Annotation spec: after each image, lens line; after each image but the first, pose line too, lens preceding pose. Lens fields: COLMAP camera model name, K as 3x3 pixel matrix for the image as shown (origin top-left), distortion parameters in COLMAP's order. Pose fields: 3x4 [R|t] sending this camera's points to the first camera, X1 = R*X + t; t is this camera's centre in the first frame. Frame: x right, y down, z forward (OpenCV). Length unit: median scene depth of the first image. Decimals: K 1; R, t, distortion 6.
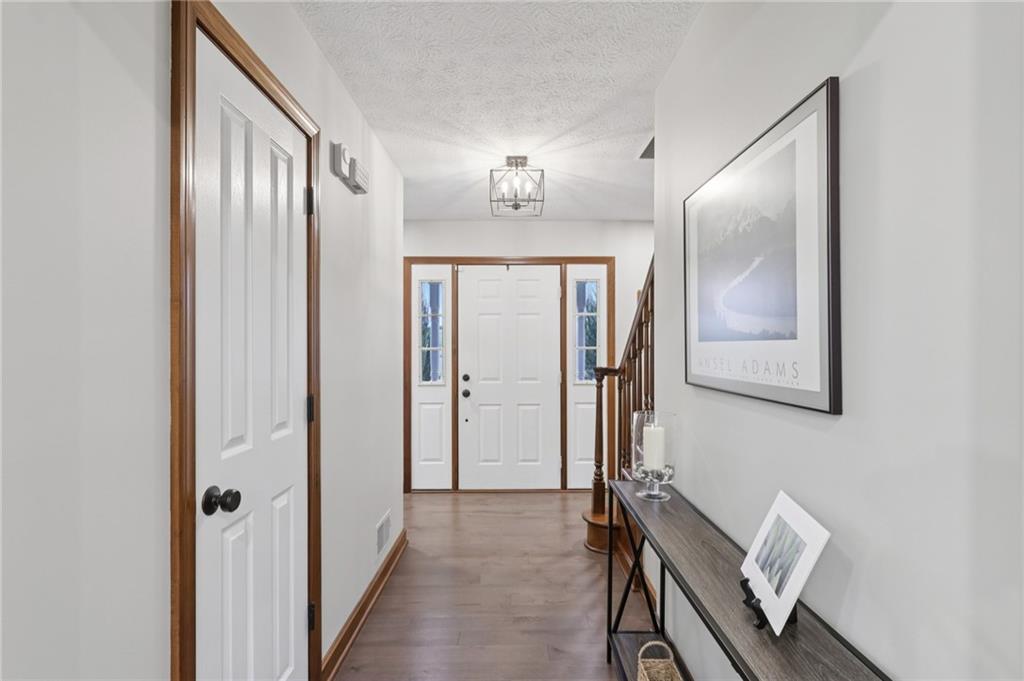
lens RADIAL K [[483.1, 0, 513.7], [0, 483.1, 342.2], [0, 0, 1]] dist [-0.000117, 0.000177]
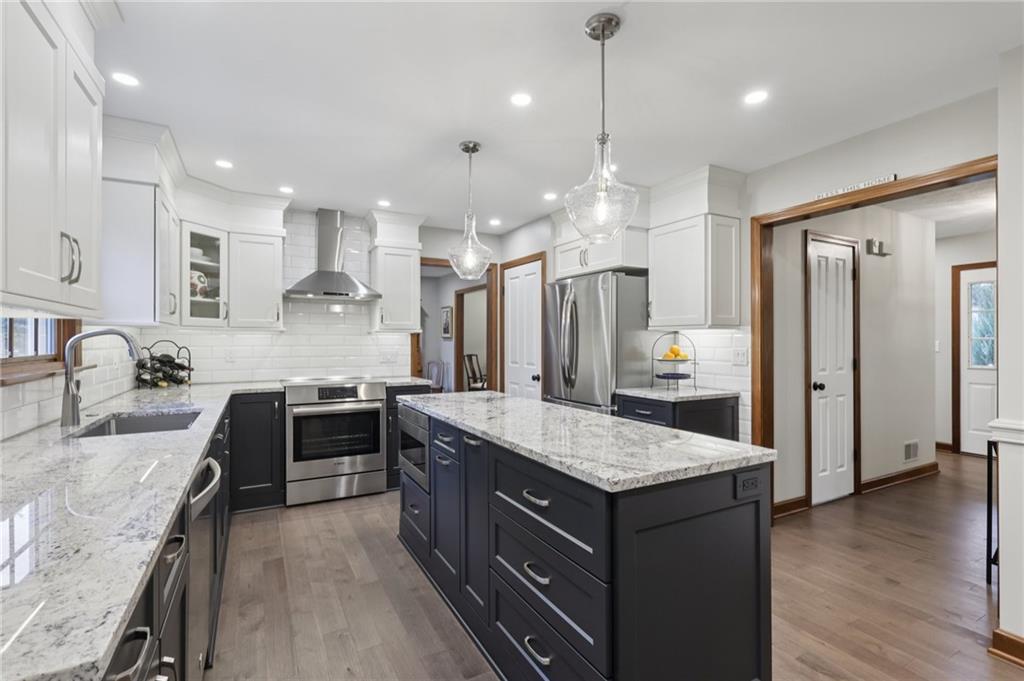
lens RADIAL K [[483.1, 0, 513.7], [0, 483.1, 342.2], [0, 0, 1]] dist [-0.000117, 0.000177]
pose [[0.486754, 0.003966, -0.873530, 1.067936], [0.010975, 0.999883, 0.010656, -0.013678], [0.873470, -0.014774, 0.486654, -2.058803]]
